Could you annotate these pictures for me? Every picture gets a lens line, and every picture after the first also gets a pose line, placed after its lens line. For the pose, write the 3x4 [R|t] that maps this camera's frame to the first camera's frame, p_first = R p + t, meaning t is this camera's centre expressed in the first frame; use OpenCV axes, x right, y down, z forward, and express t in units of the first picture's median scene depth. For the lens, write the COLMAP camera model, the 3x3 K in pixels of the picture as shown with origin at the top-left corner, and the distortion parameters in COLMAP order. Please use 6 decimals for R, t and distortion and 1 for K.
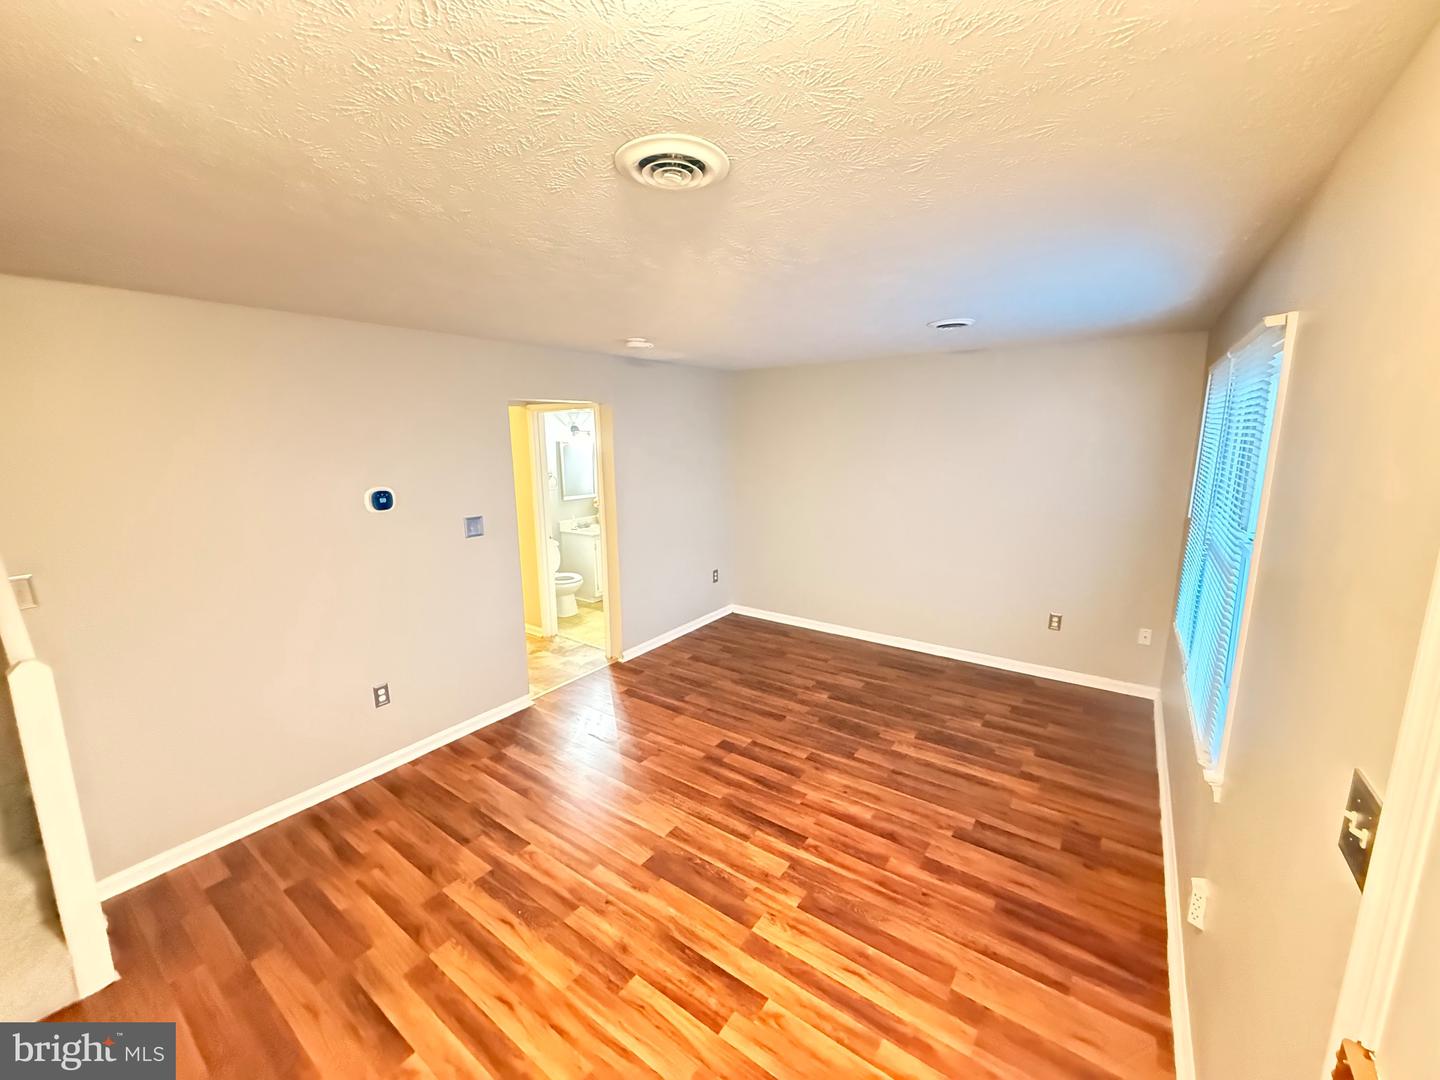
lens RADIAL K [[573.5, 0, 717.2], [0, 573.5, 537.9], [0, 0, 1]] dist [0.000210, 0.000115]
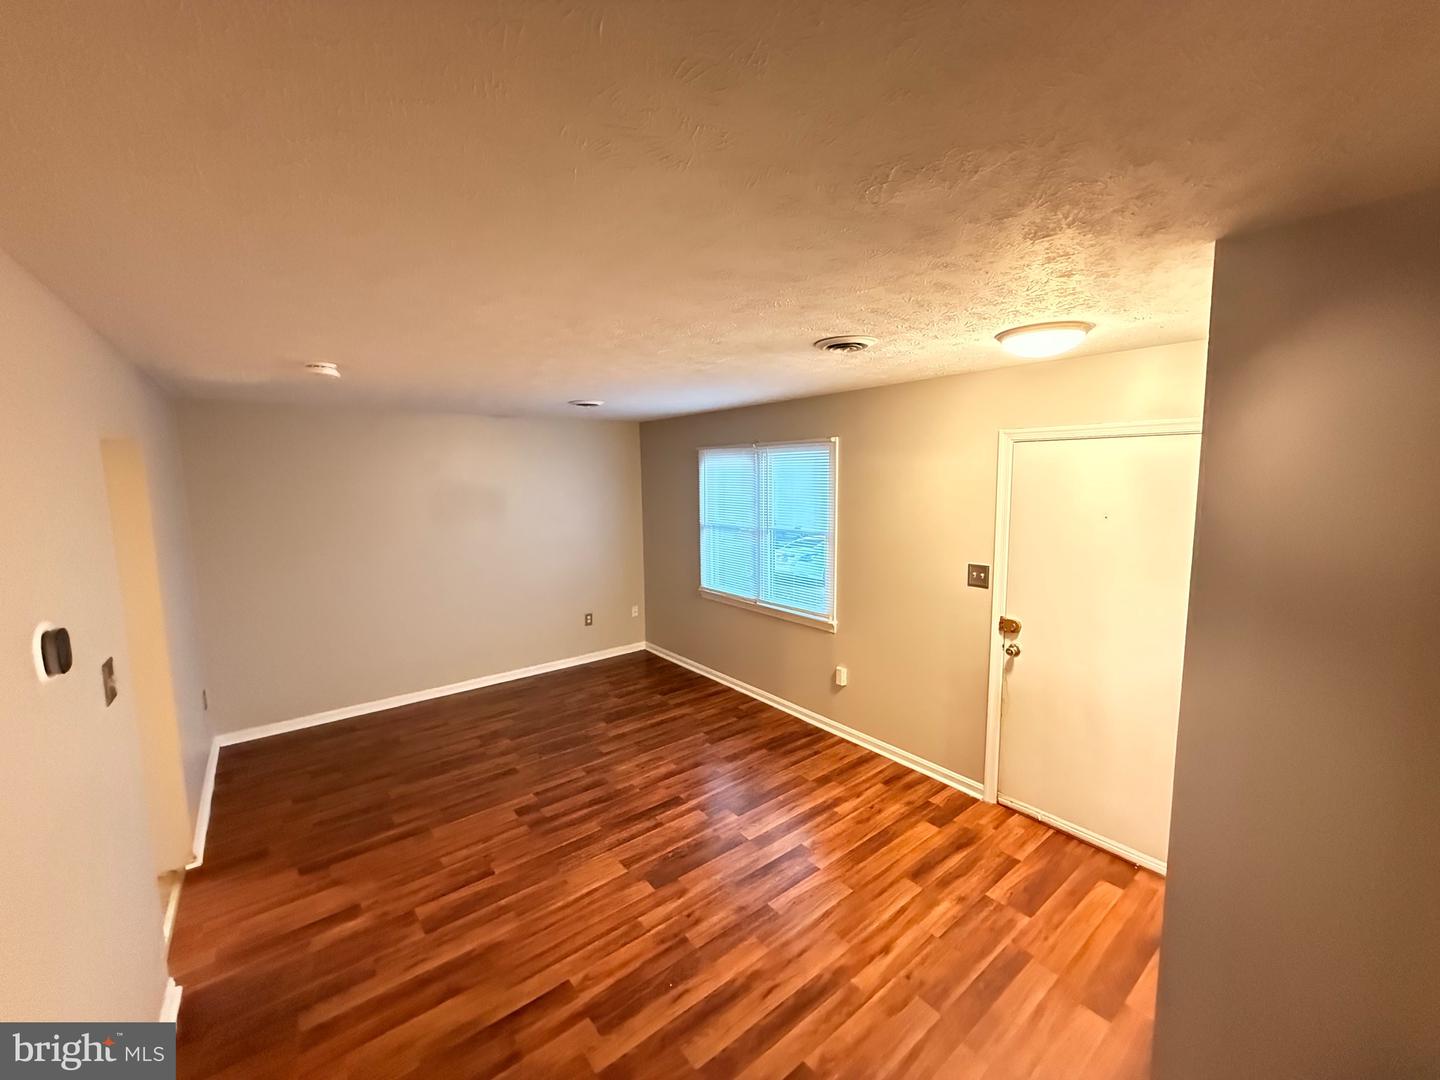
lens RADIAL K [[574.2, 0, 717.5], [0, 574.2, 539.2], [0, 0, 1]] dist [0.000624, 0.000320]
pose [[0.277133, -0.104712, 0.955109, -0.935409], [0.184067, 0.981419, 0.054188, -0.089057], [-0.943036, 0.160787, 0.291258, 0.429947]]
